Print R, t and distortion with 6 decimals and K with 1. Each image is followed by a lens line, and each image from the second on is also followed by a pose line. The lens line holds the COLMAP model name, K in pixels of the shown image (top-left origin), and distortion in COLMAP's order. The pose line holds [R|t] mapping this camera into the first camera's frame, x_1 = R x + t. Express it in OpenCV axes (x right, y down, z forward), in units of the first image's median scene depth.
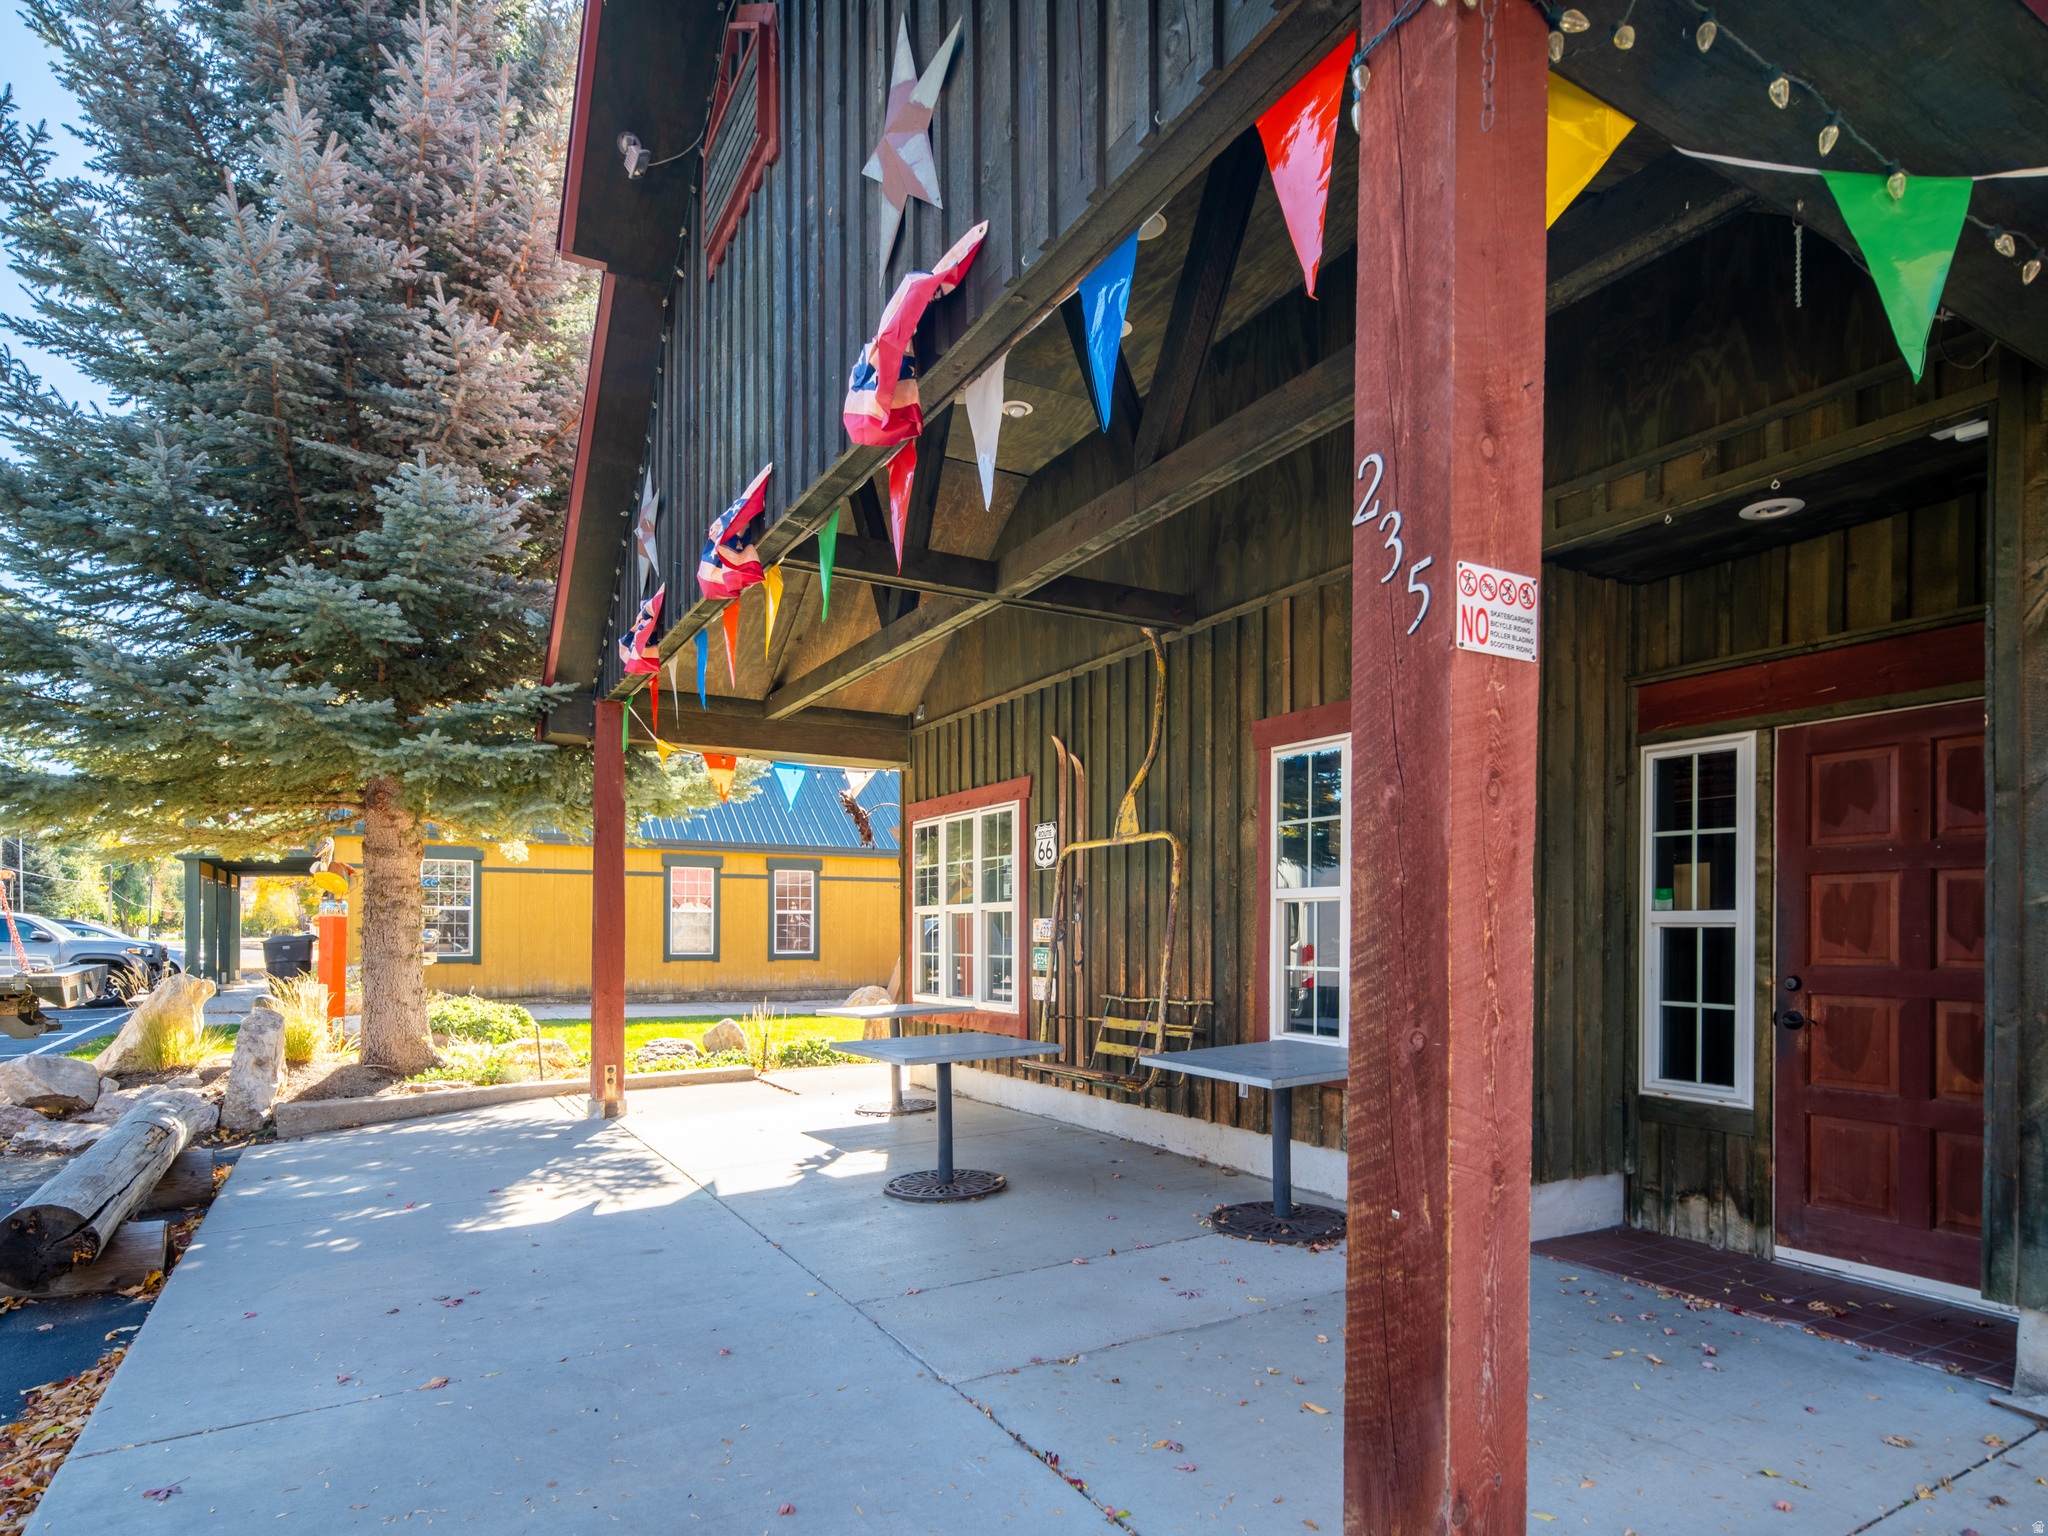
lens RADIAL K [[1094.9, 0, 1043.0], [0, 1094.9, 763.3], [0, 0, 1]] dist [0.006532, 0.000998]
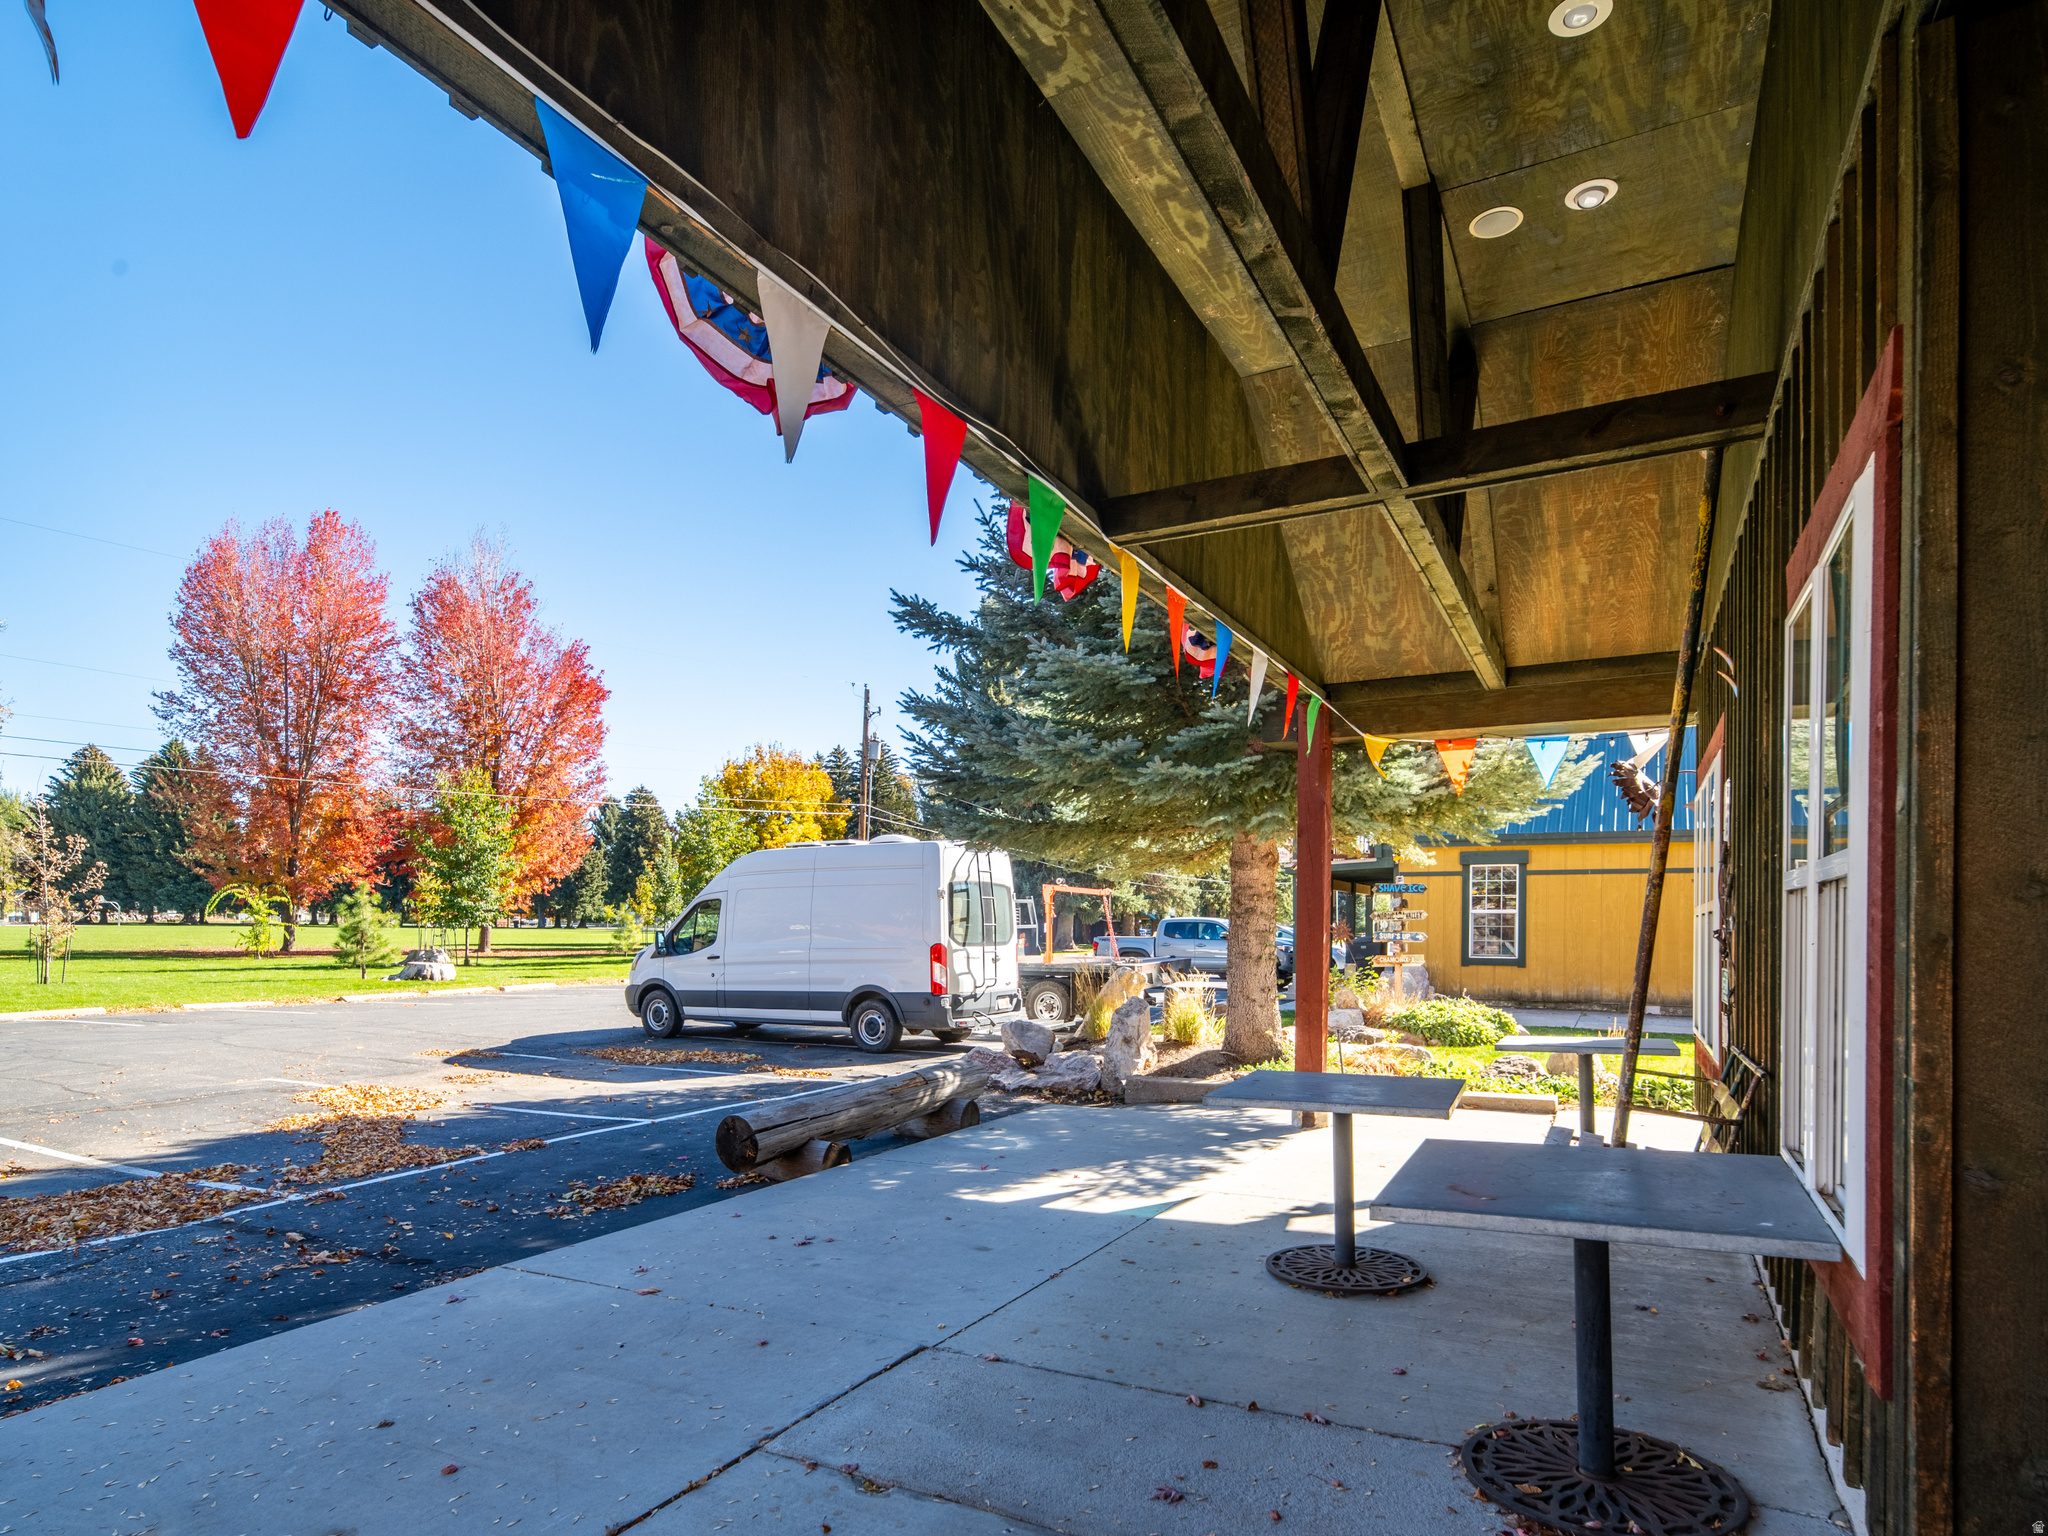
lens RADIAL K [[1094.9, 0, 1043.0], [0, 1094.9, 763.3], [0, 0, 1]] dist [0.006532, 0.000998]
pose [[0.525323, -0.128653, -0.841121, 0.352138], [0.127008, 0.989286, -0.071992, 0.043868], [0.841371, -0.069010, 0.536035, 0.309011]]
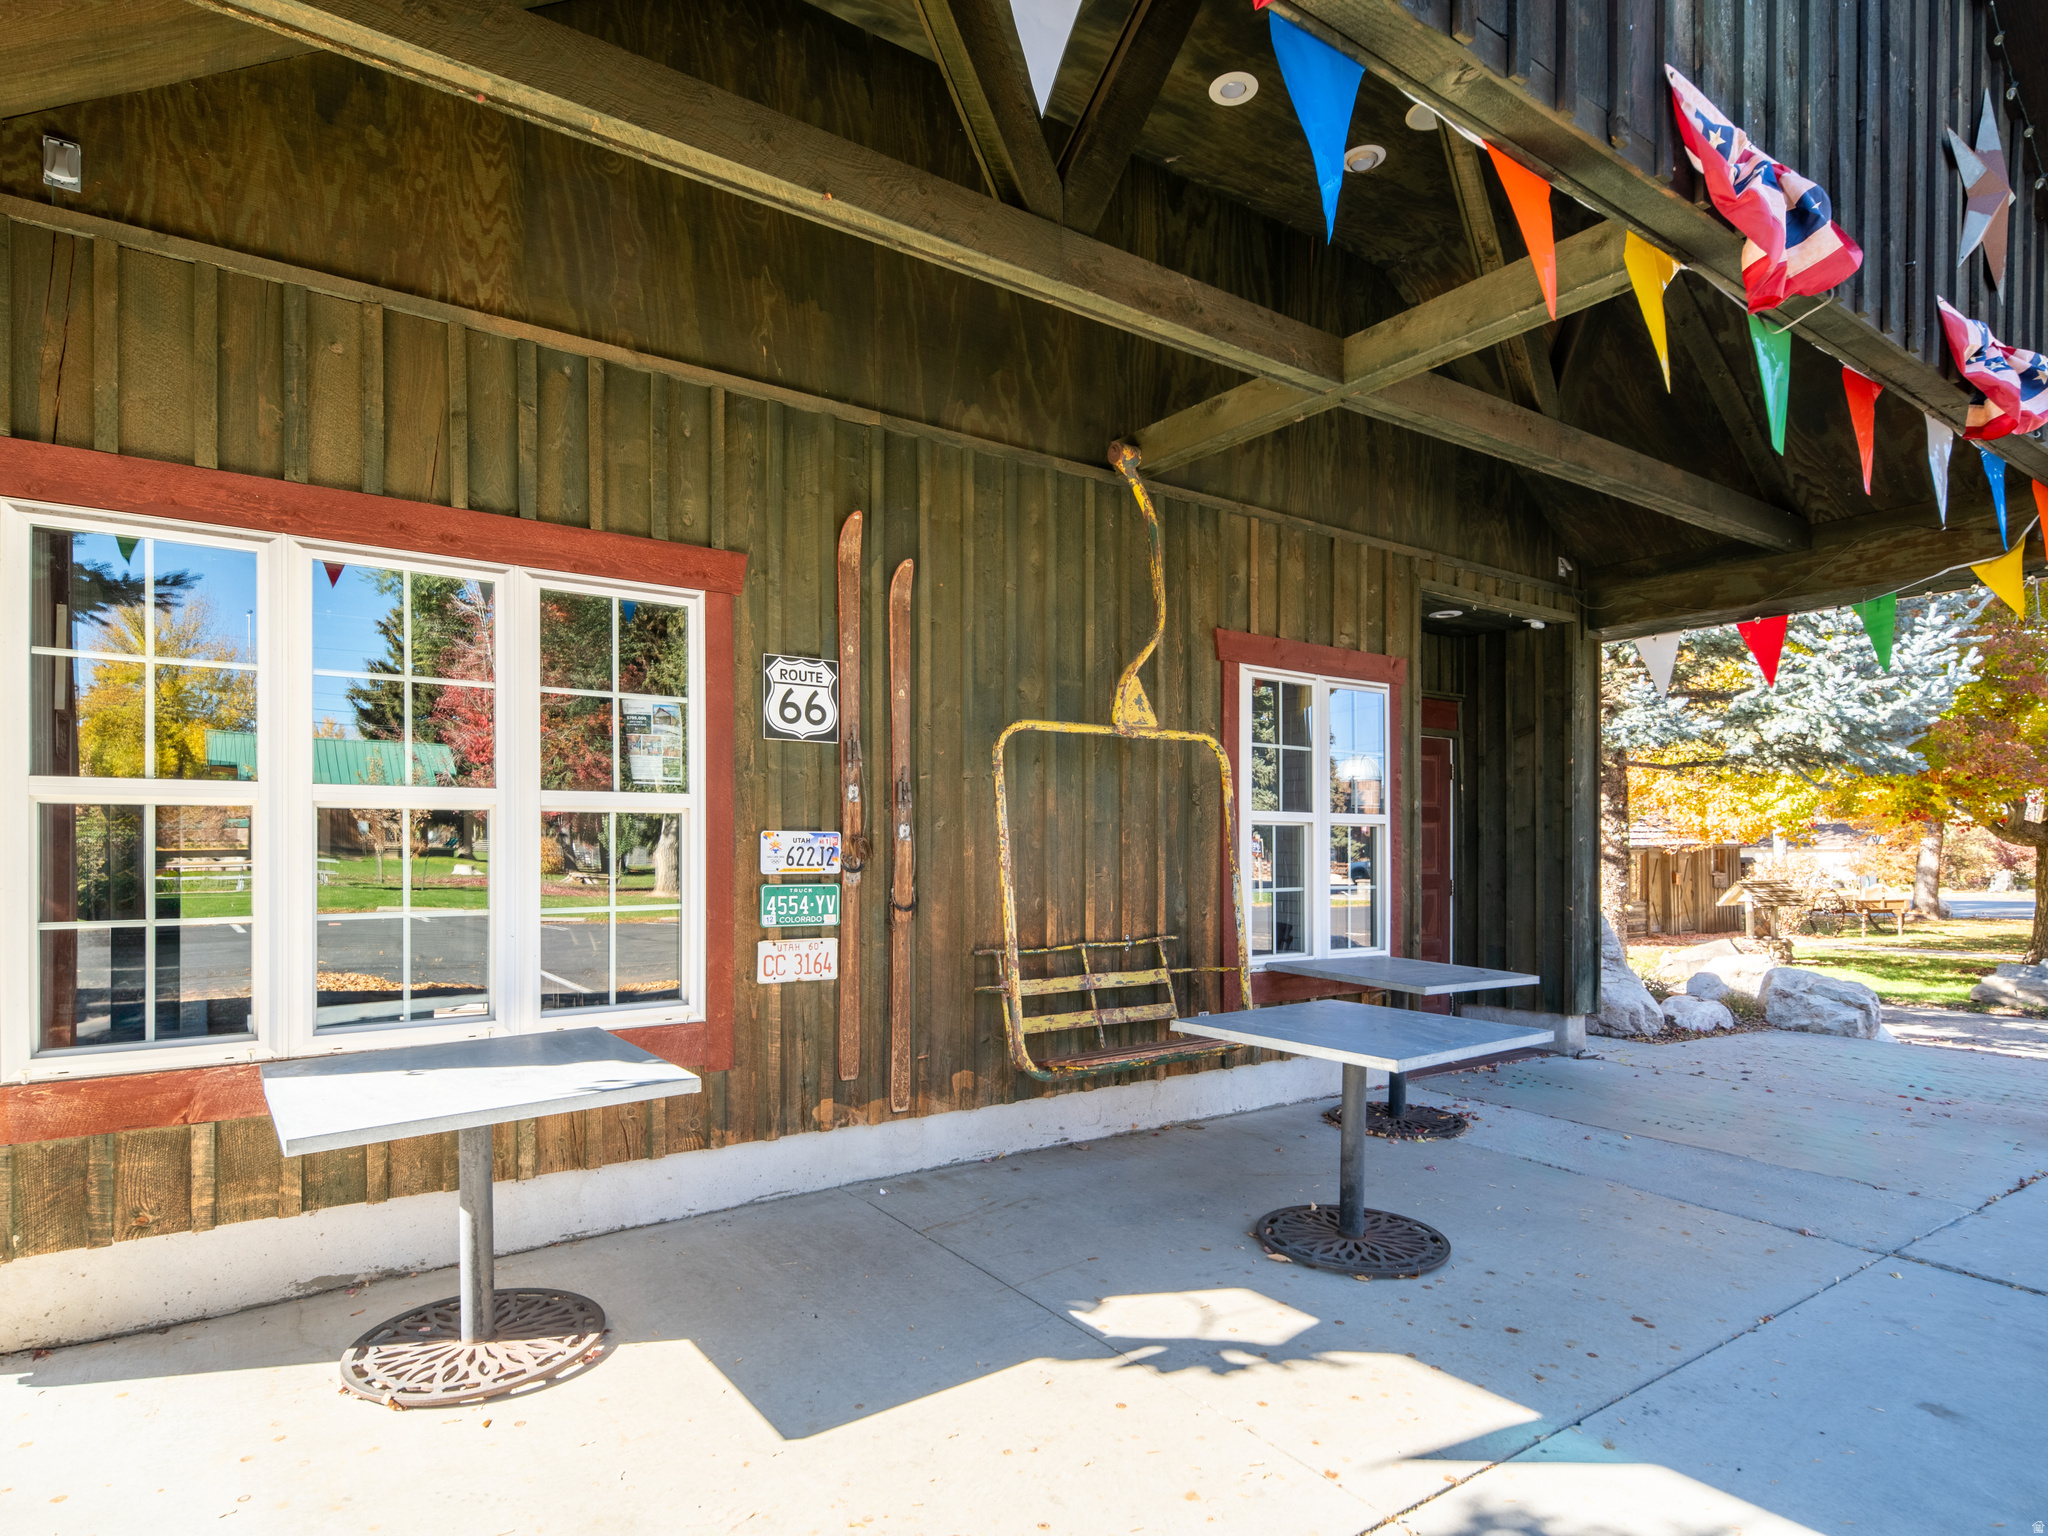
lens RADIAL K [[1094.9, 0, 1043.0], [0, 1094.9, 763.3], [0, 0, 1]] dist [0.006532, 0.000998]
pose [[-0.063457, 0.086124, 0.994261, -0.540181], [-0.149276, 0.984242, -0.094784, 0.140315], [-0.986757, -0.154434, -0.049601, 0.901698]]
